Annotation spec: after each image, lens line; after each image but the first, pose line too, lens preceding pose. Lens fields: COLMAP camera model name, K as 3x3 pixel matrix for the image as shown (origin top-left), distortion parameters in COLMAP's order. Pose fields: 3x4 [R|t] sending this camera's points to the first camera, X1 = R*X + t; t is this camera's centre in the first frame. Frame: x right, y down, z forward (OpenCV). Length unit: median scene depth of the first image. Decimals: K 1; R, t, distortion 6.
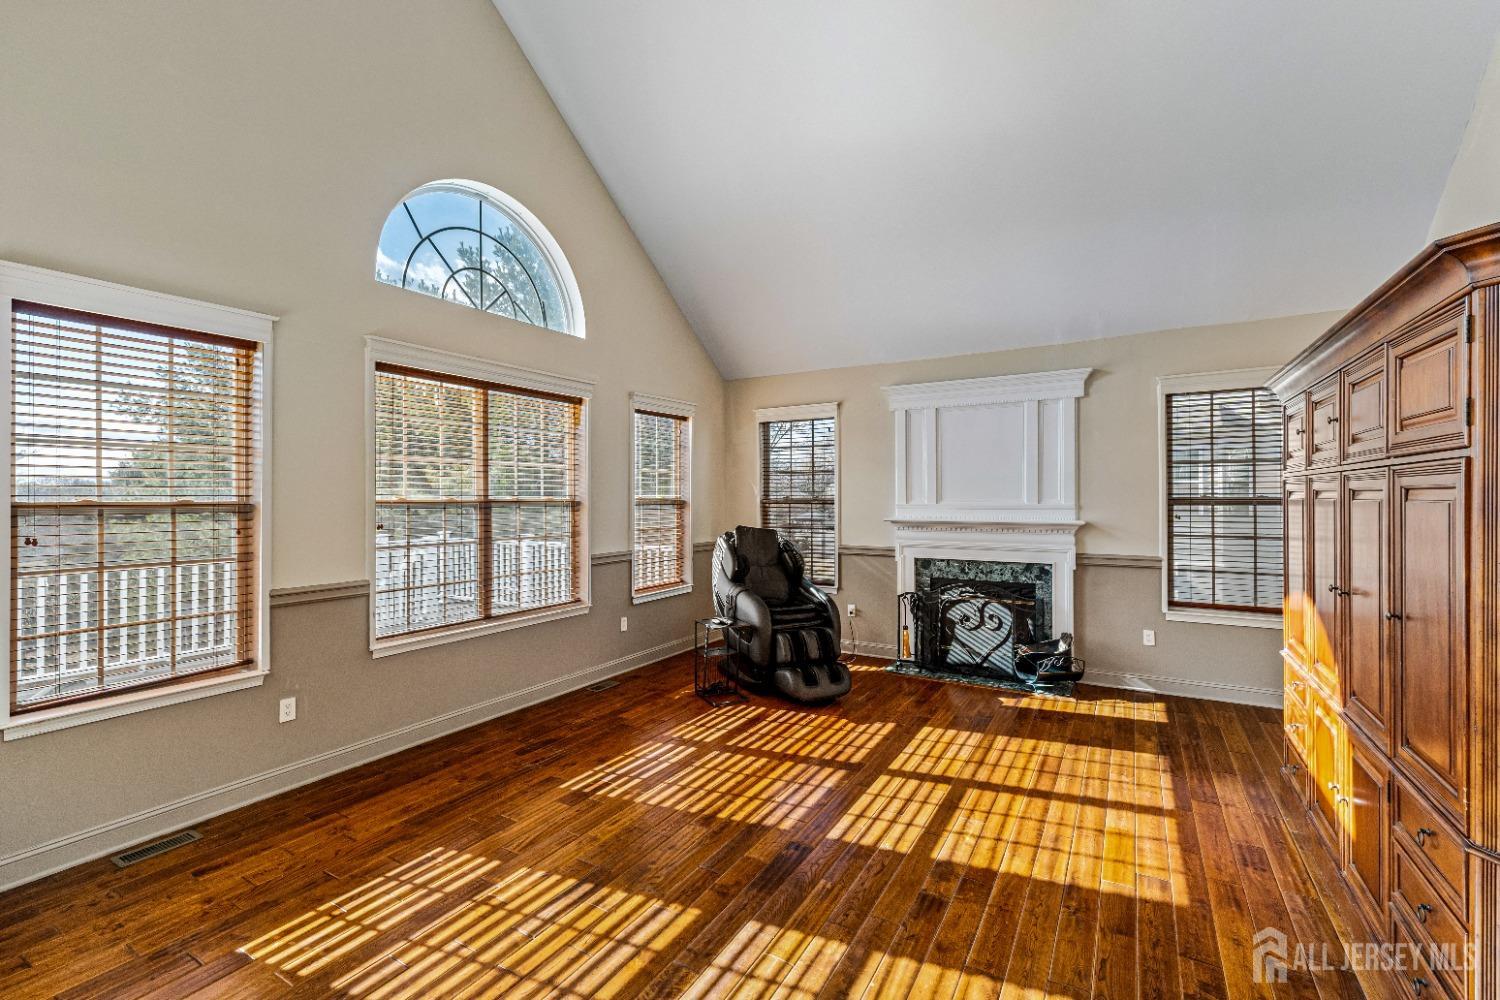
lens RADIAL K [[646.3, 0, 750.0], [0, 646.3, 500.0], [0, 0, 1]] dist [0.000959, 0.000123]
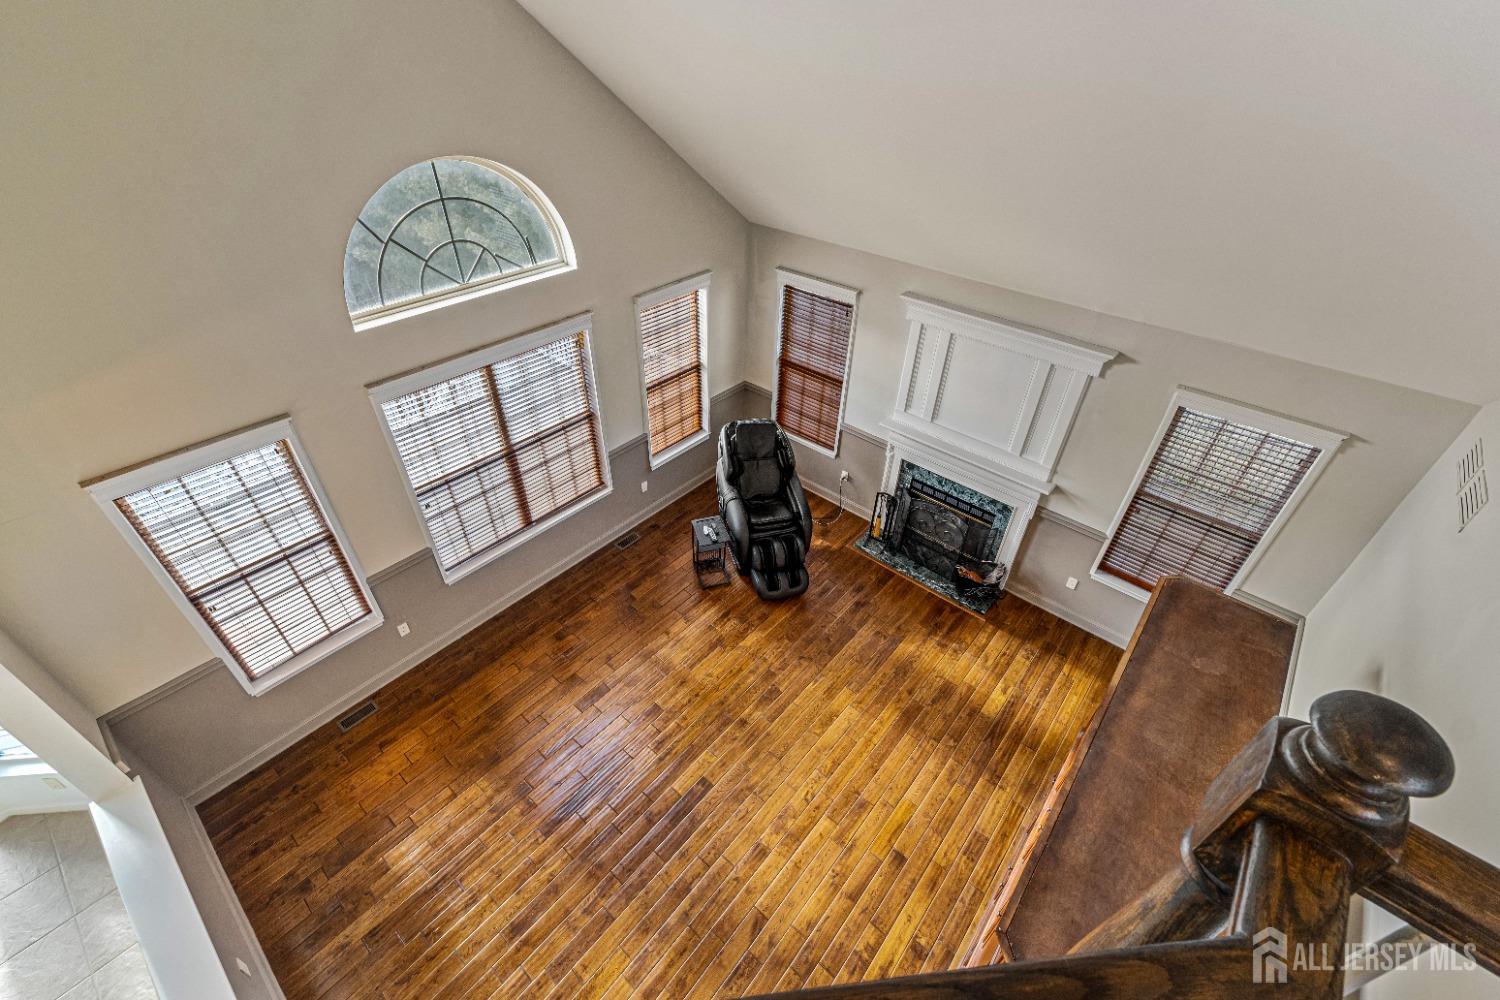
lens RADIAL K [[628.7, 0, 745.4], [0, 628.7, 499.9], [0, 0, 1]] dist [0.010274, 0.000287]
pose [[0.983674, 0.128168, -0.126324, 0.155663], [-0.023395, 0.787088, 0.616397, -0.561507], [0.178431, -0.603379, 0.777237, 0.102316]]
